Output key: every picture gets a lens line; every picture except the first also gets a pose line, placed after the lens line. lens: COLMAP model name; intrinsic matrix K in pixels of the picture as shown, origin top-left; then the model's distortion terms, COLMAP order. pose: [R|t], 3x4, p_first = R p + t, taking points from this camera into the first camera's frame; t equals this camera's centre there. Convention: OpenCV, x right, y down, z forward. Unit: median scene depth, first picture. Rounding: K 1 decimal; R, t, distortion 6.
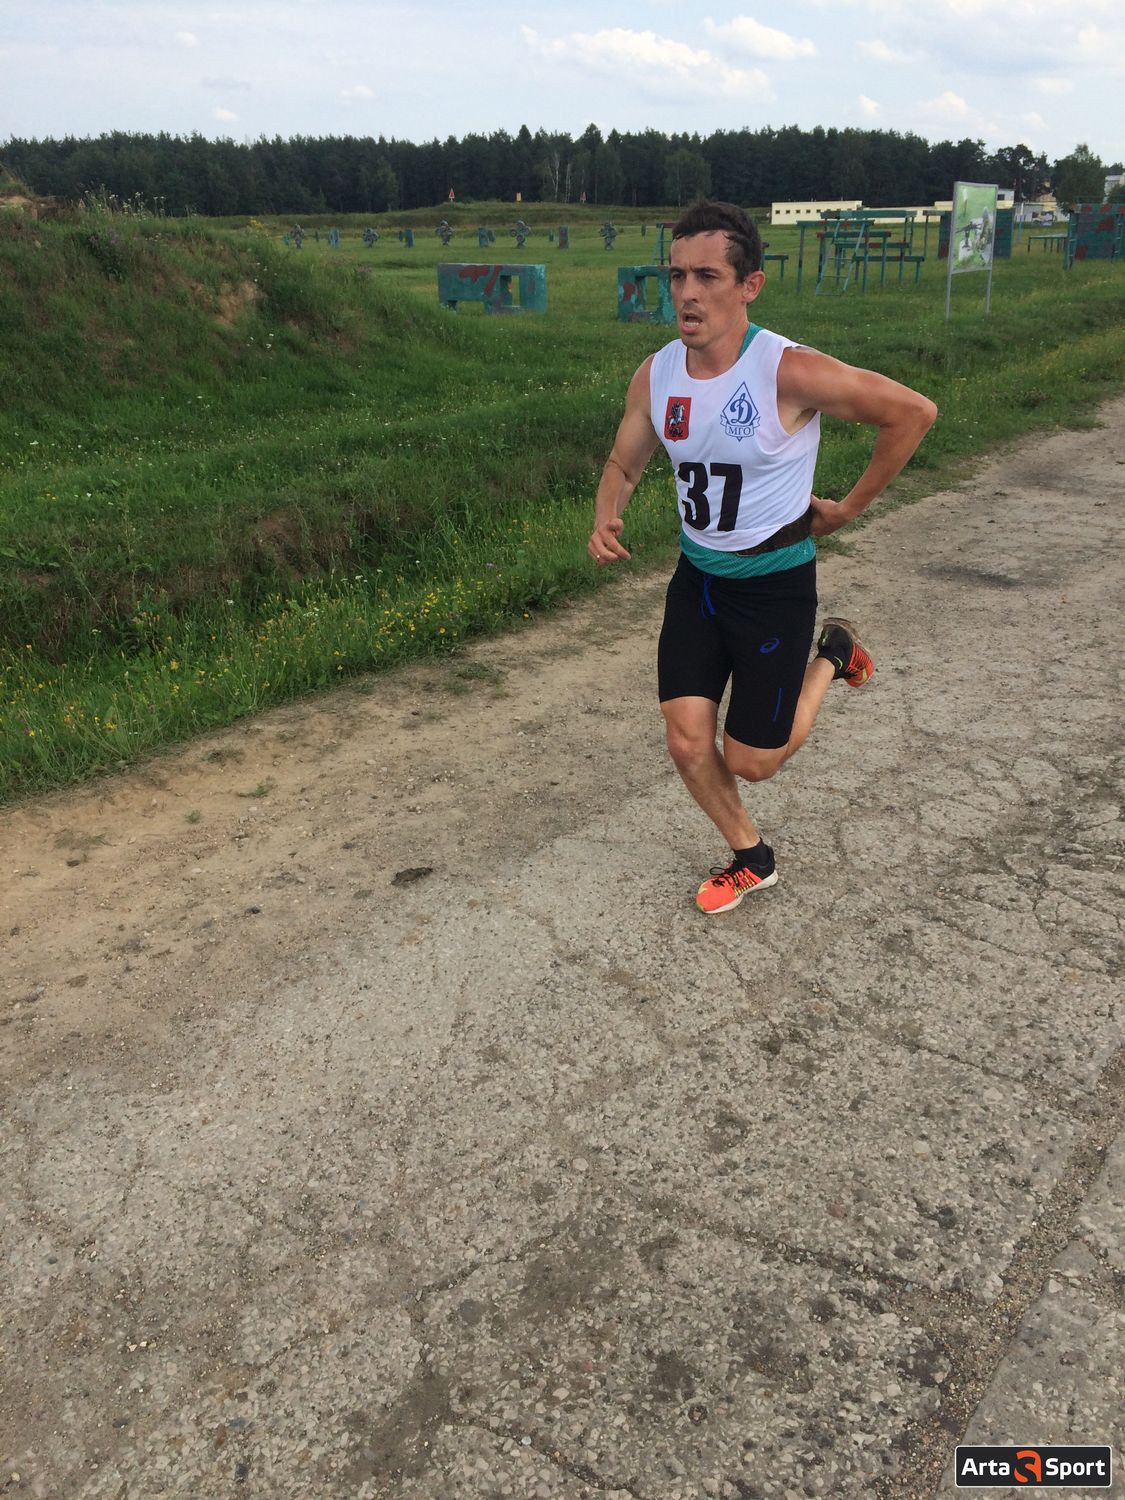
lens RADIAL K [[1251.5, 0, 567.9], [0, 1251.5, 803.5], [0, 0, 1]] dist [0.093153, -0.141122]
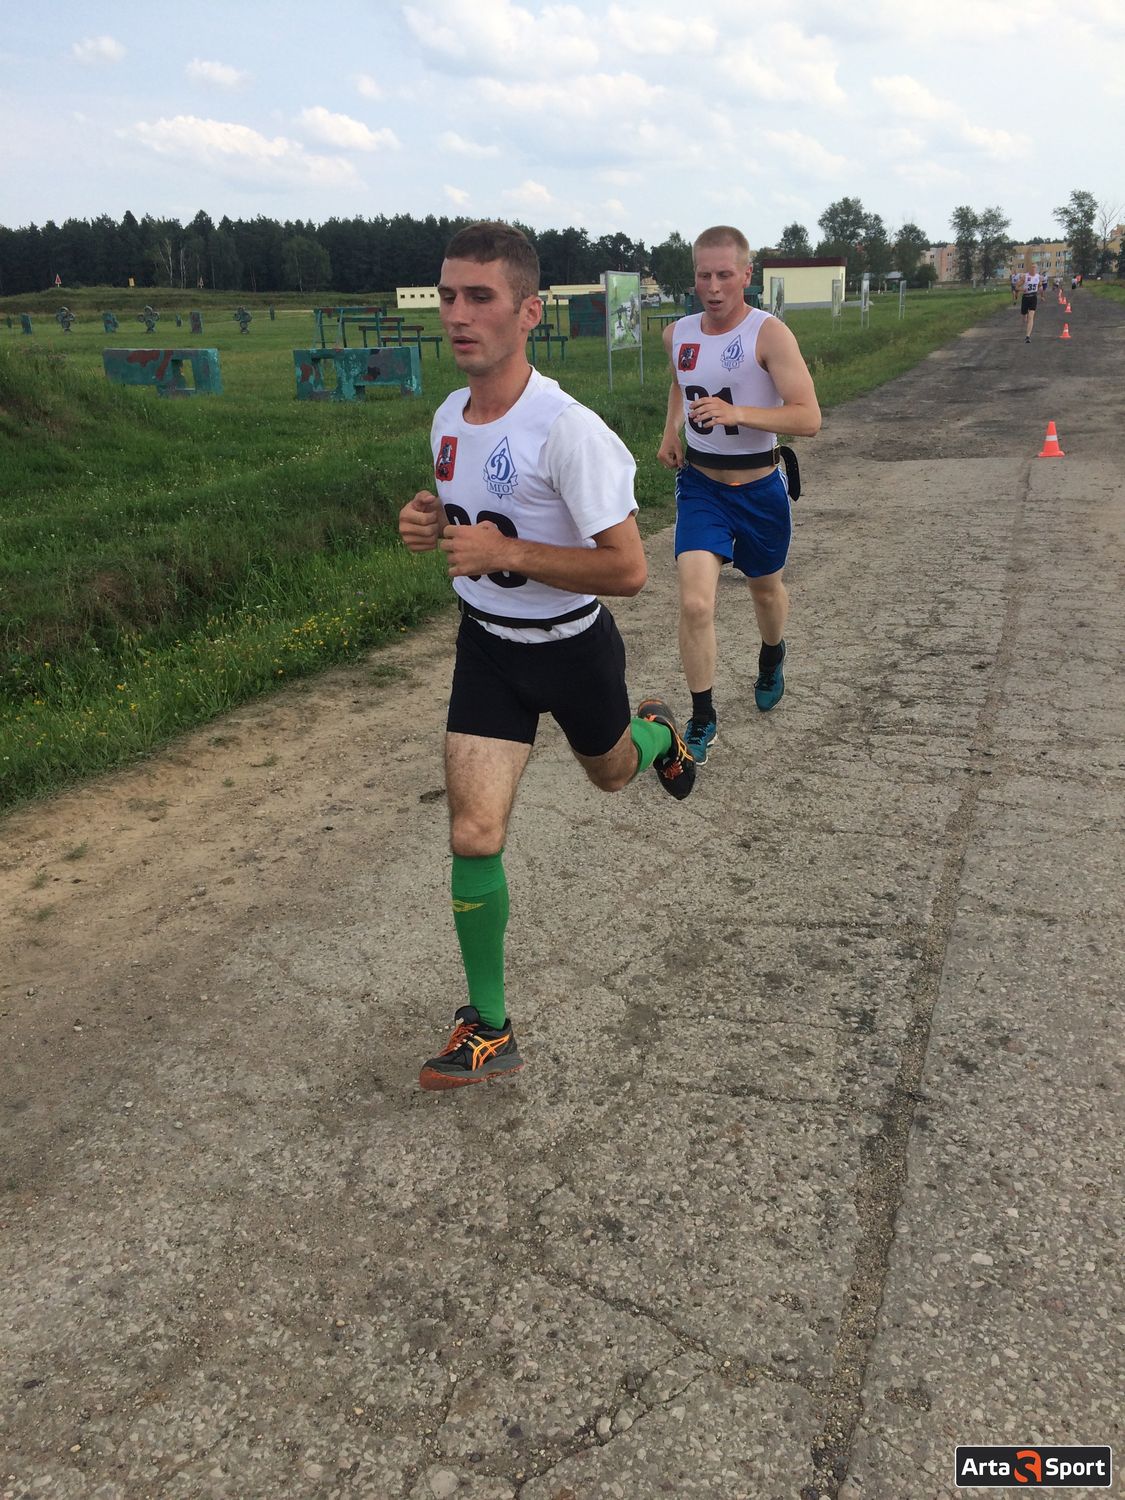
lens RADIAL K [[1268.8, 0, 581.0], [0, 1268.8, 787.7], [0, 0, 1]] dist [0.094640, -0.115938]
pose [[0.960555, -0.110031, 0.255395, -0.190961], [0.127837, 0.990316, -0.054146, 0.085785], [-0.246964, 0.084659, 0.965319, -0.199177]]
